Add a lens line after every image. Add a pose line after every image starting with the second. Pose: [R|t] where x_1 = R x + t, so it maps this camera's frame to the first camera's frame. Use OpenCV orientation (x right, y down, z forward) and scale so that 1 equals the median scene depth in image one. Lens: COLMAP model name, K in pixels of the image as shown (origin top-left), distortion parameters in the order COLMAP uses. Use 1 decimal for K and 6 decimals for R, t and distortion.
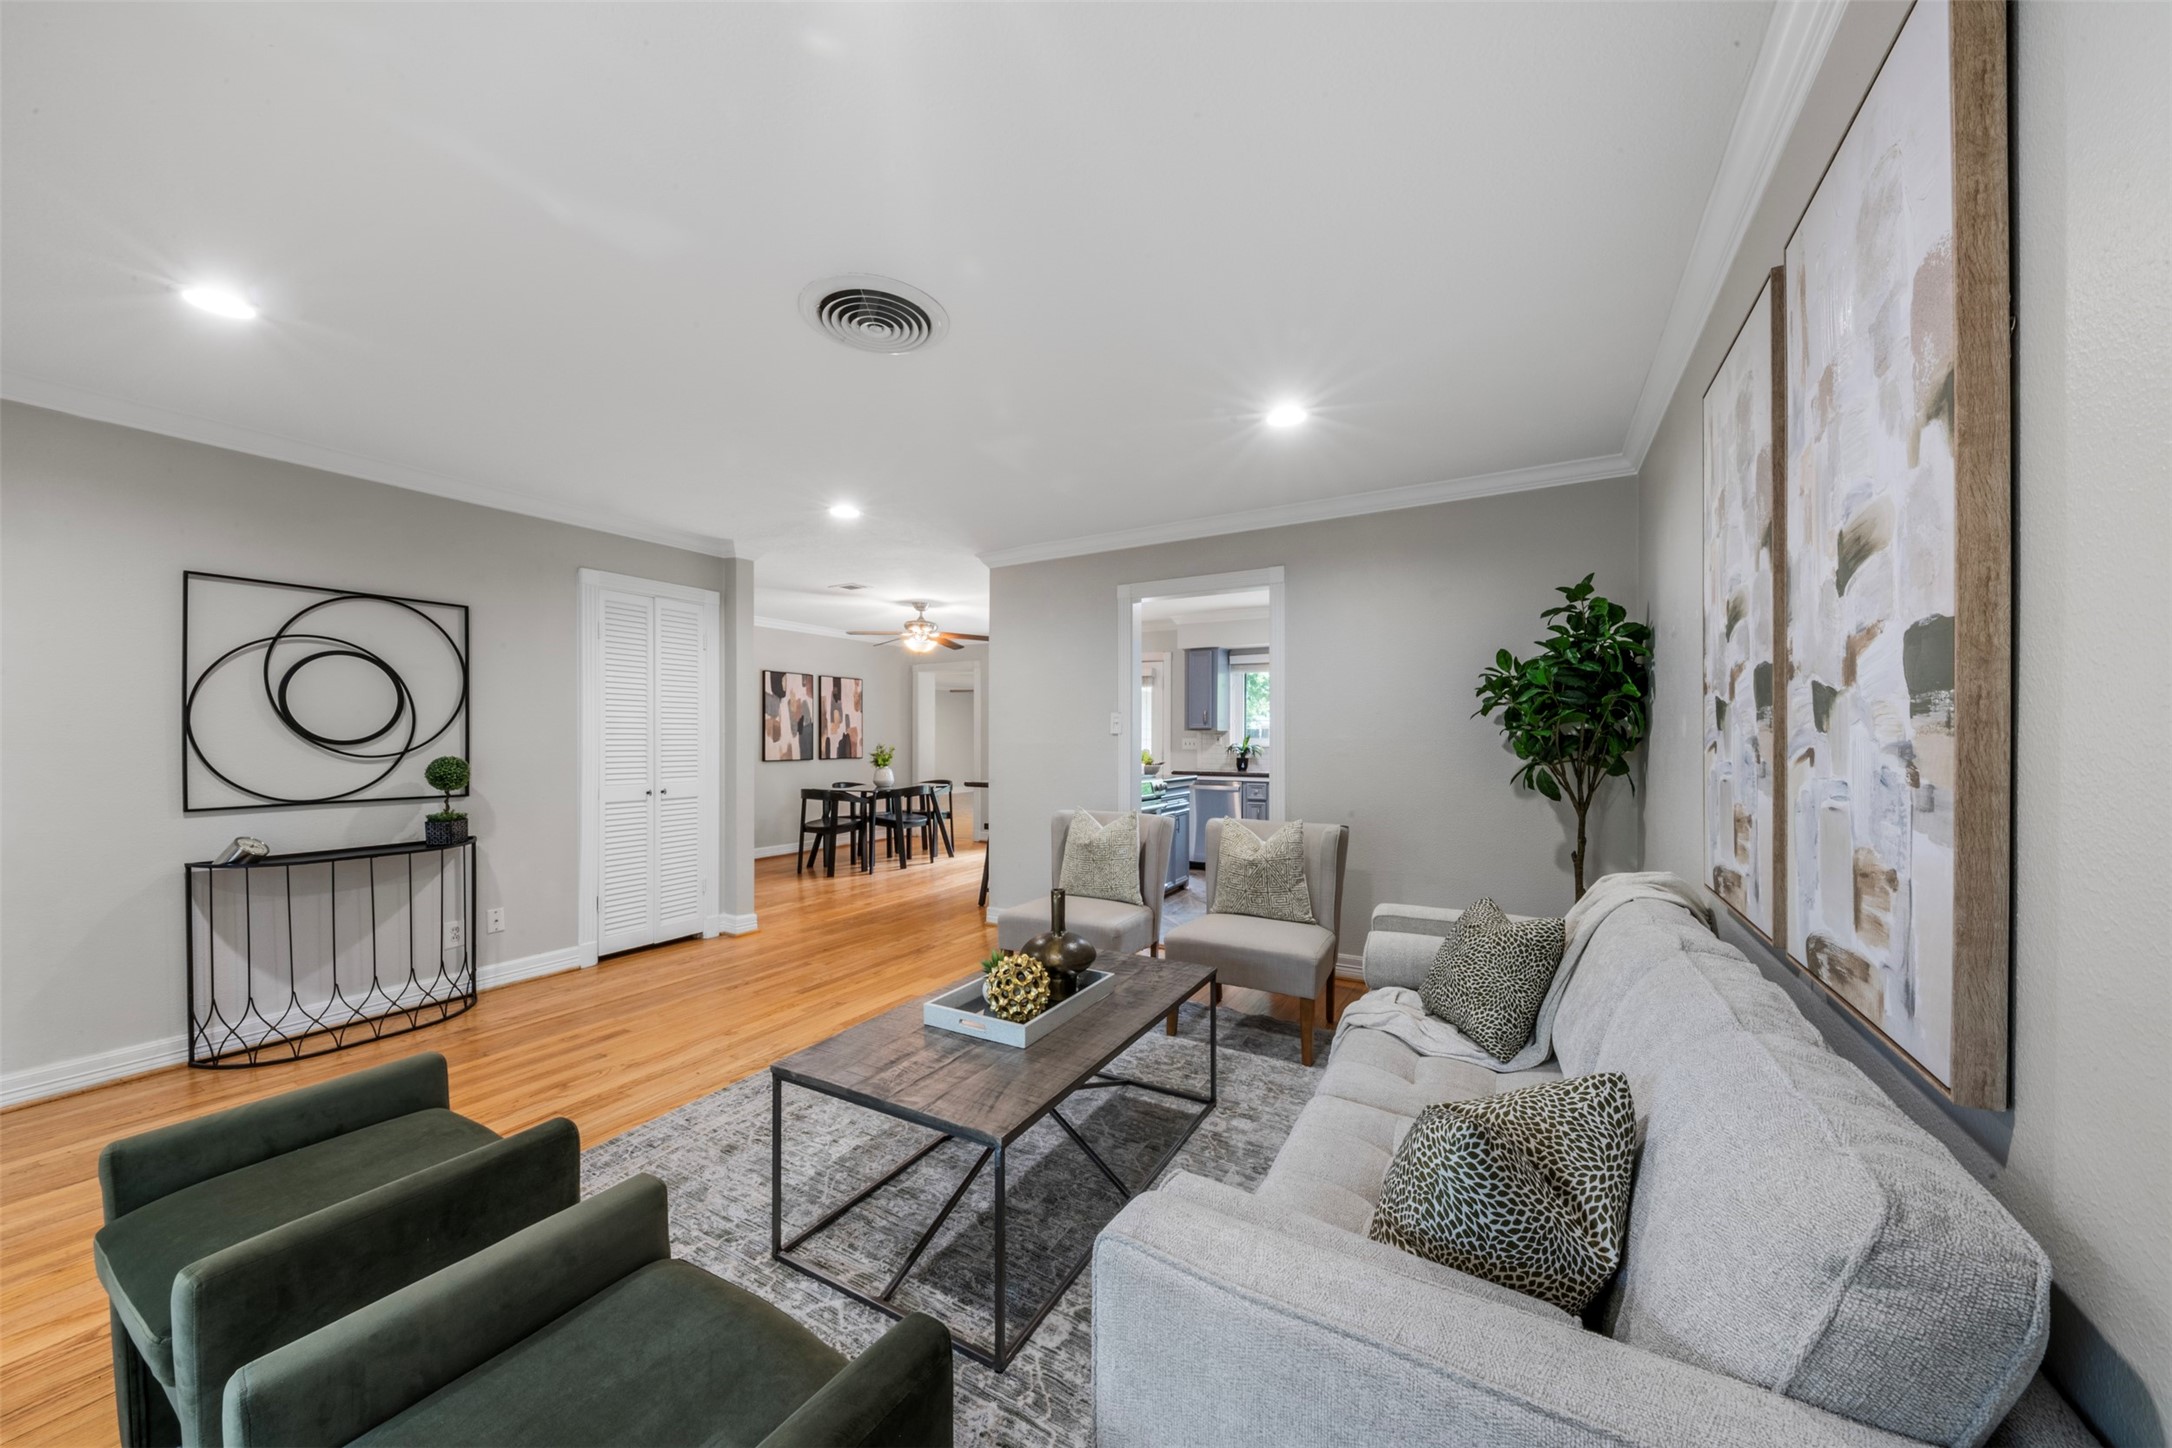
lens RADIAL K [[763.5, 0, 1089.3], [0, 763.5, 753.2], [0, 0, 1]] dist [0.015220, -0.007688]
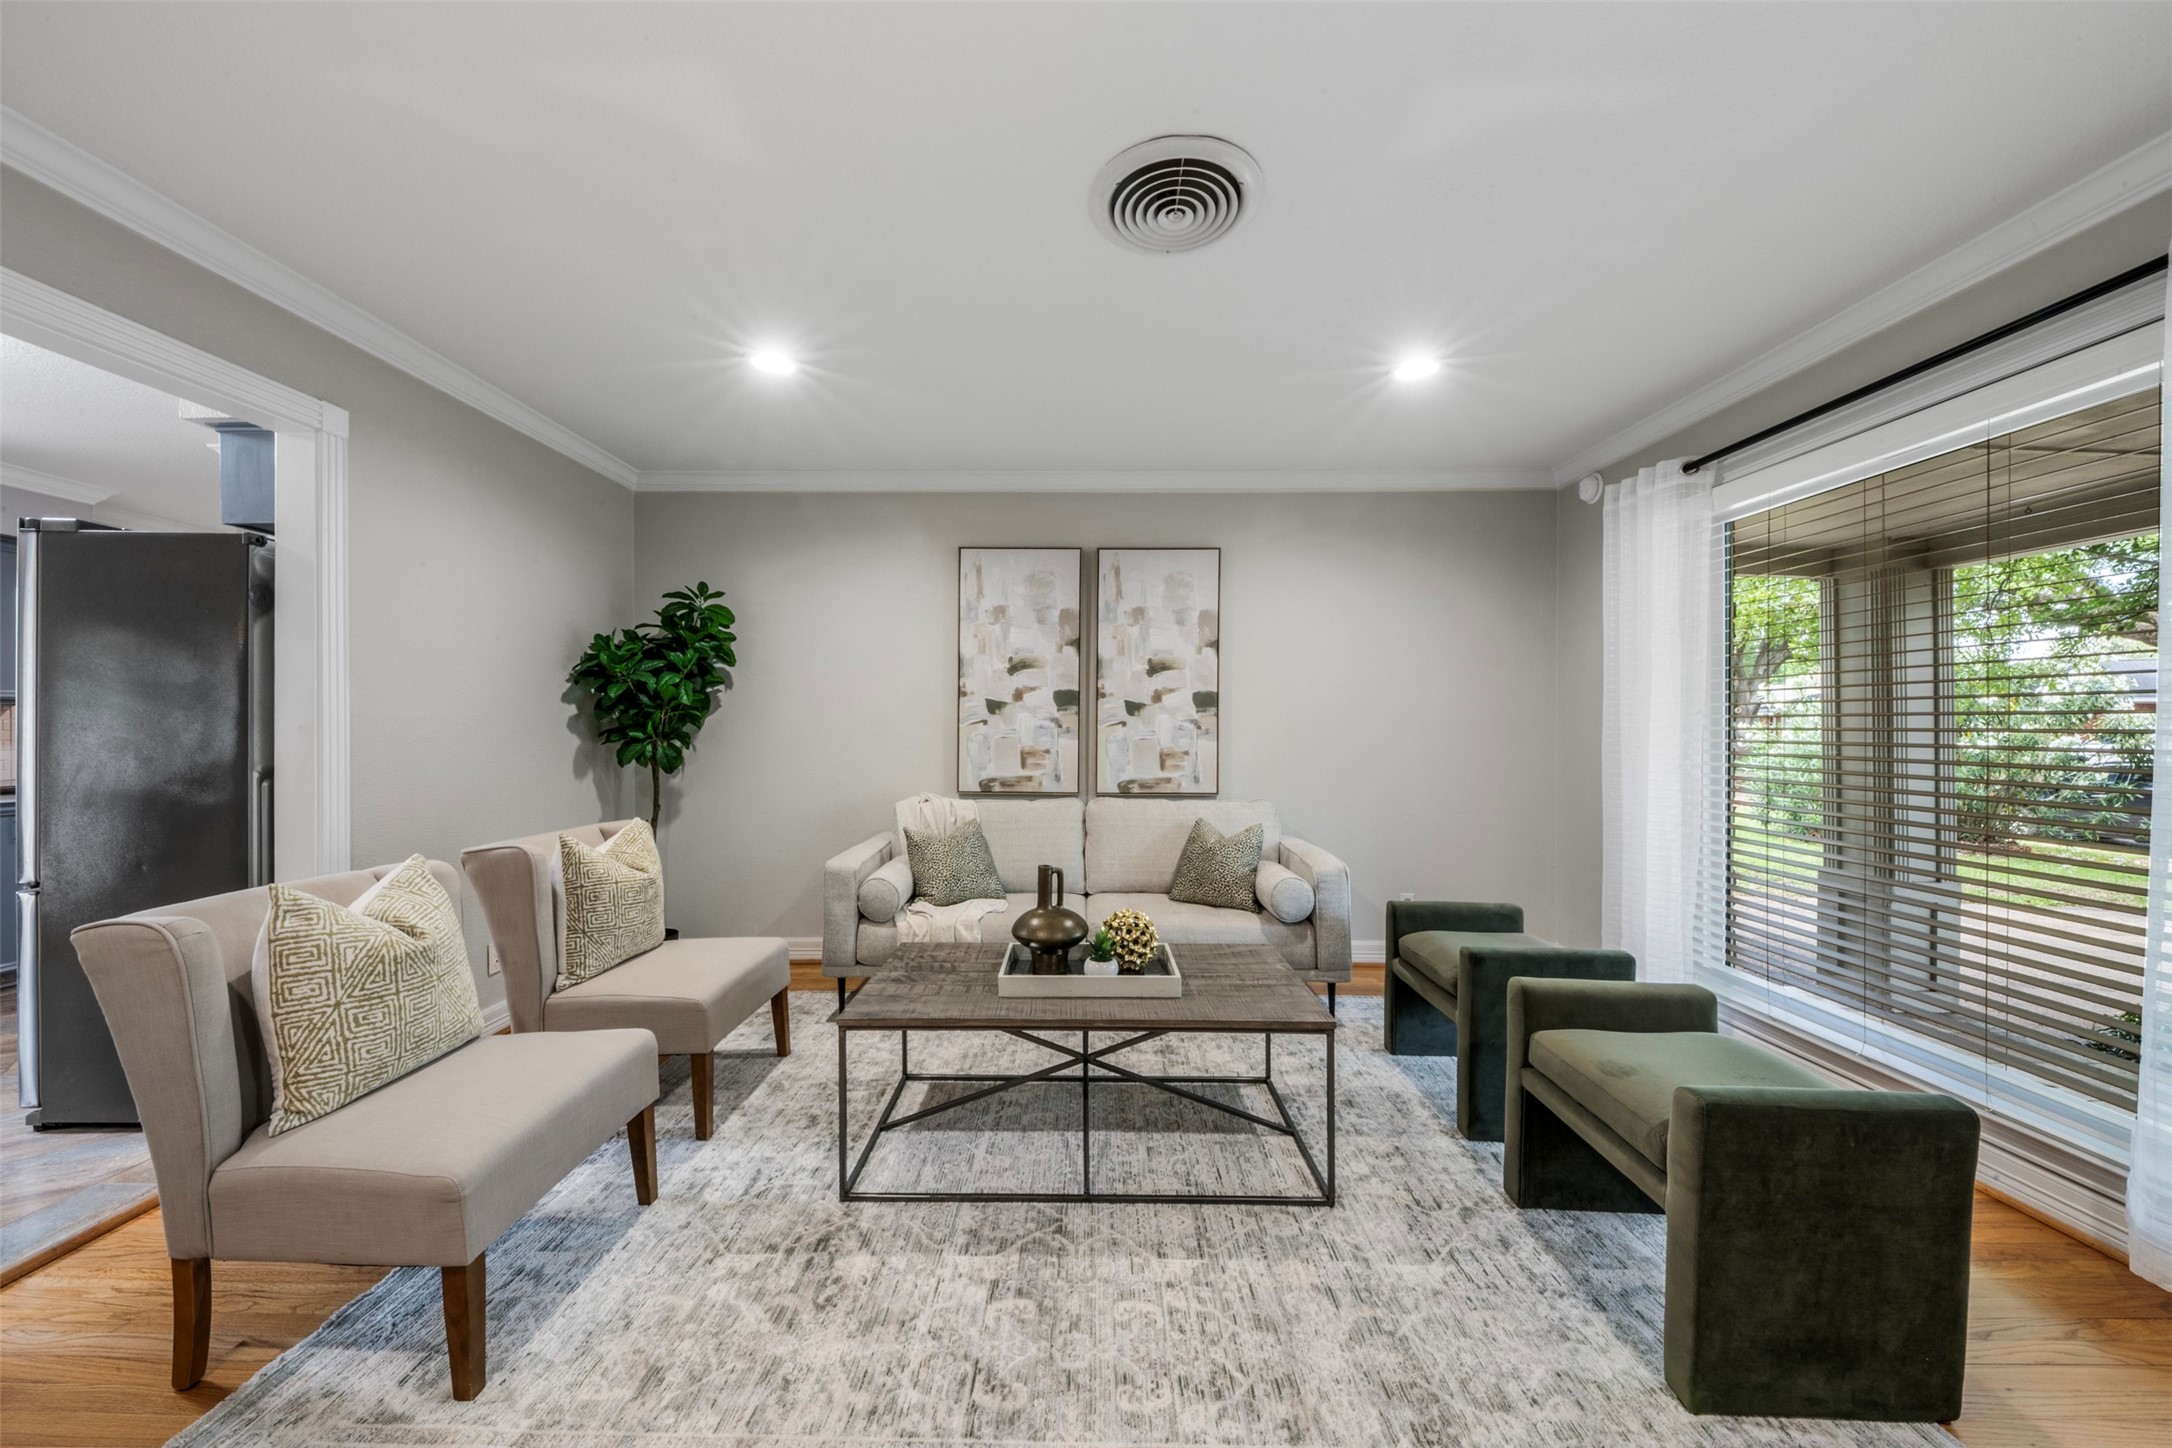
lens RADIAL K [[760.2, 0, 1074.2], [0, 760.2, 738.8], [0, 0, 1]] dist [-0.005757, -0.000161]
pose [[-0.492379, -0.009964, 0.870324, -0.263168], [0.018644, 0.999584, 0.021992, -0.001271], [-0.870181, 0.027054, -0.491989, 0.418568]]
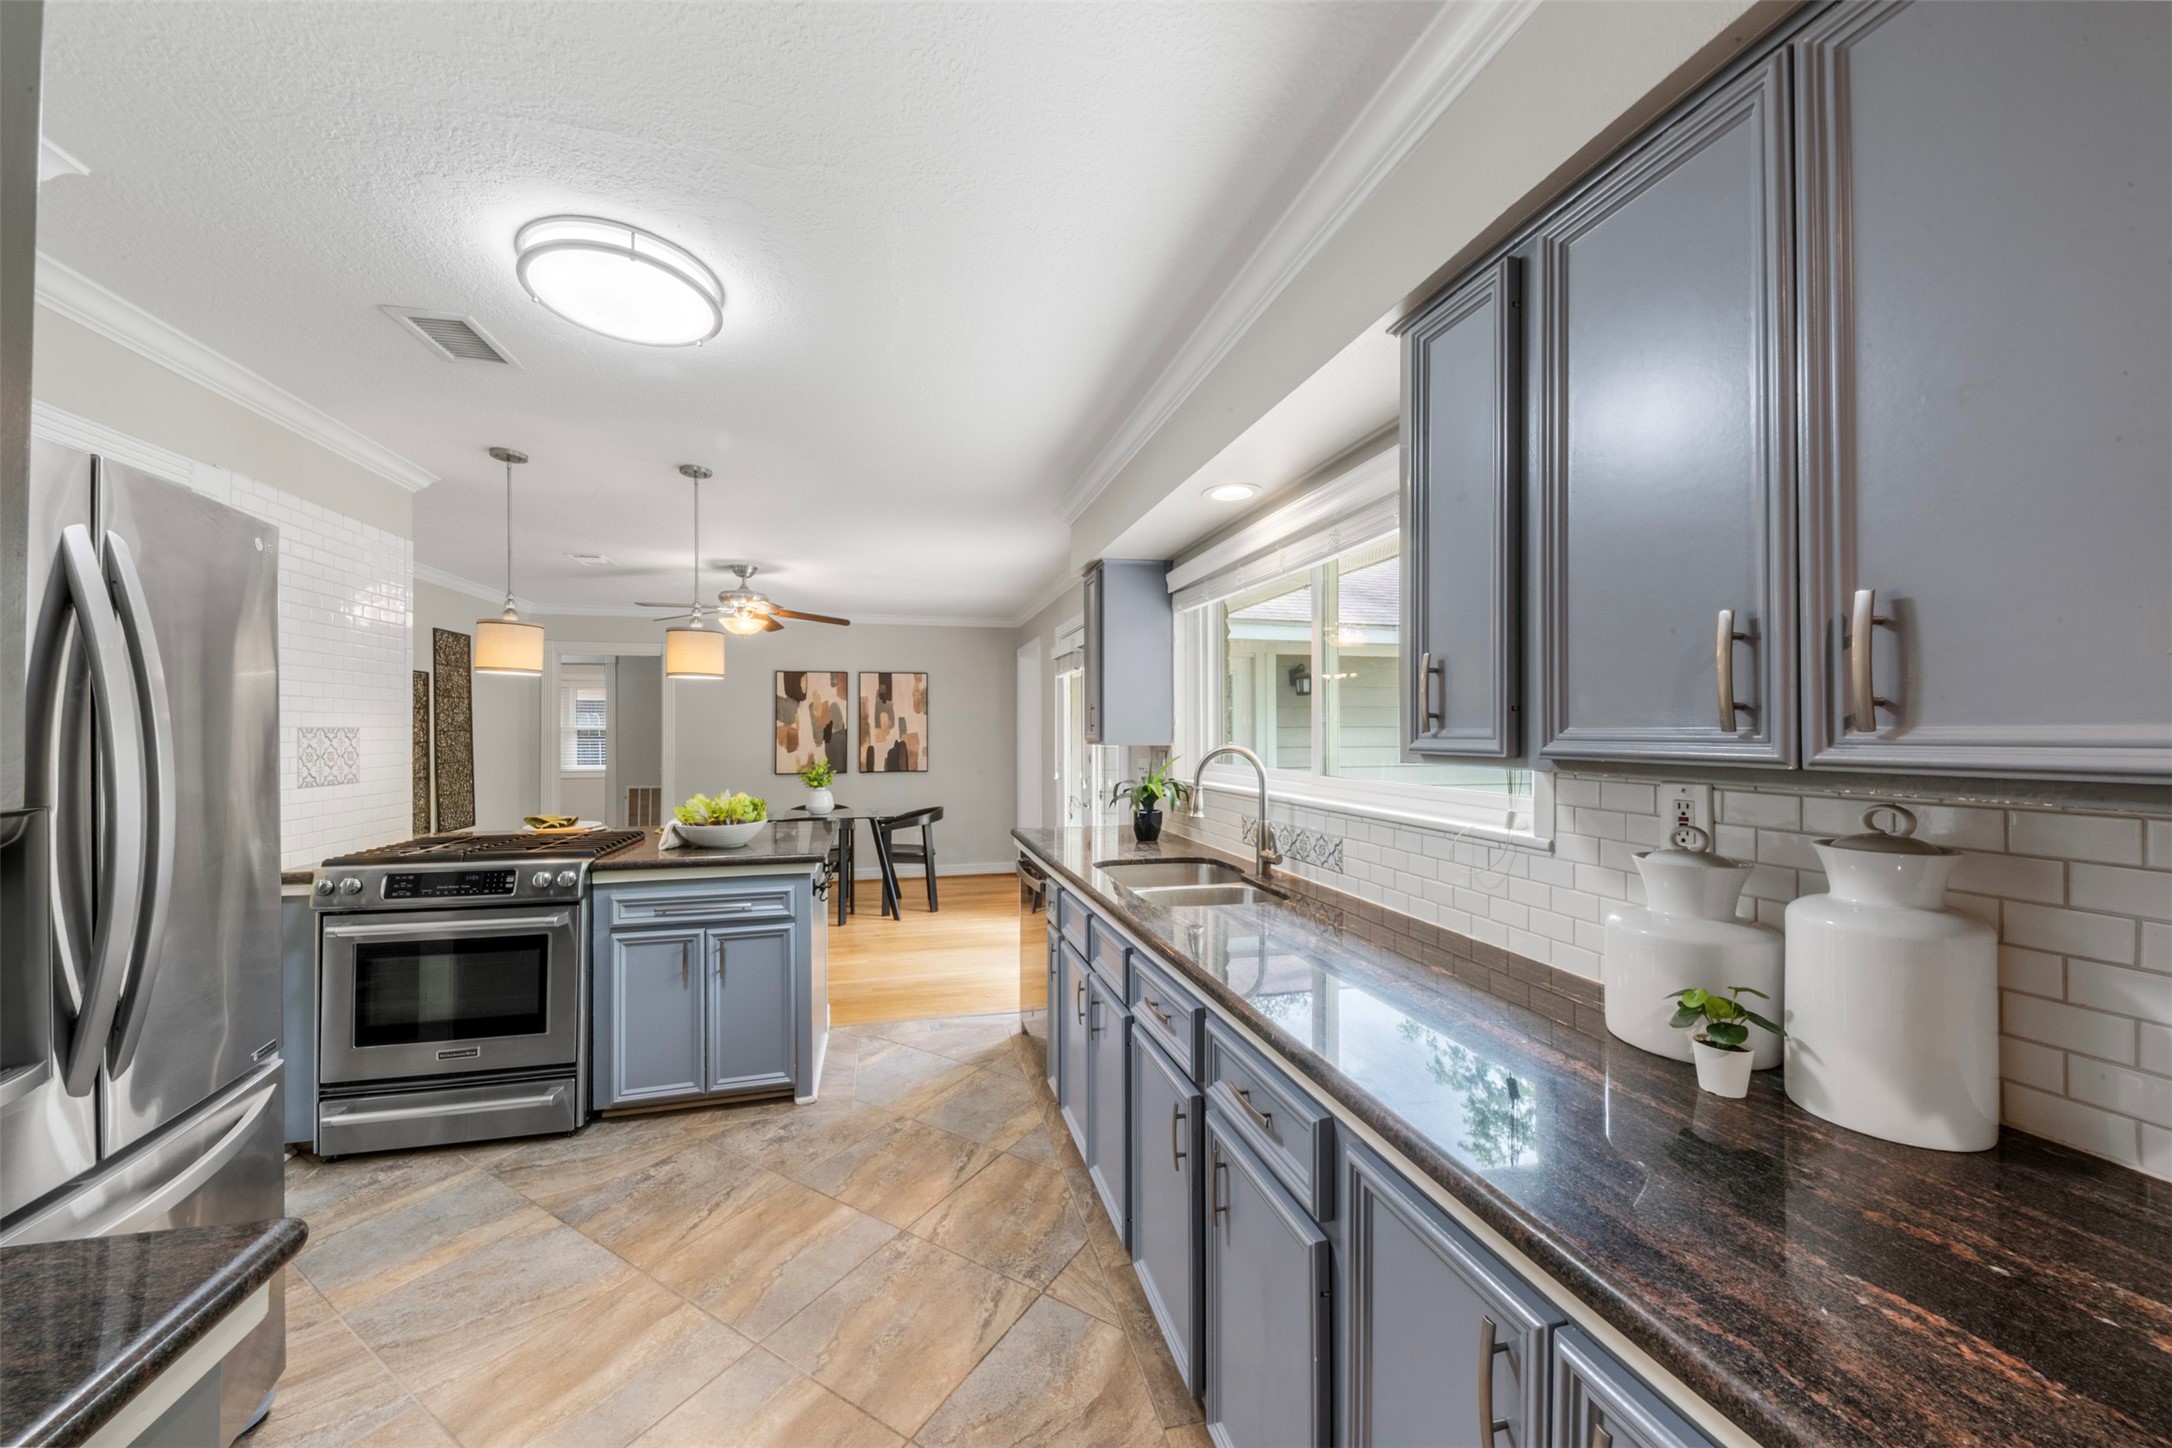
lens RADIAL K [[764.5, 0, 1086.0], [0, 764.5, 724.0], [0, 0, 1]] dist [-0.018519, -0.000032]
pose [[0.702901, -0.010136, -0.711215, 0.441300], [-0.009904, 0.999662, -0.024035, -0.029221], [0.711218, 0.023938, 0.702563, 0.631143]]
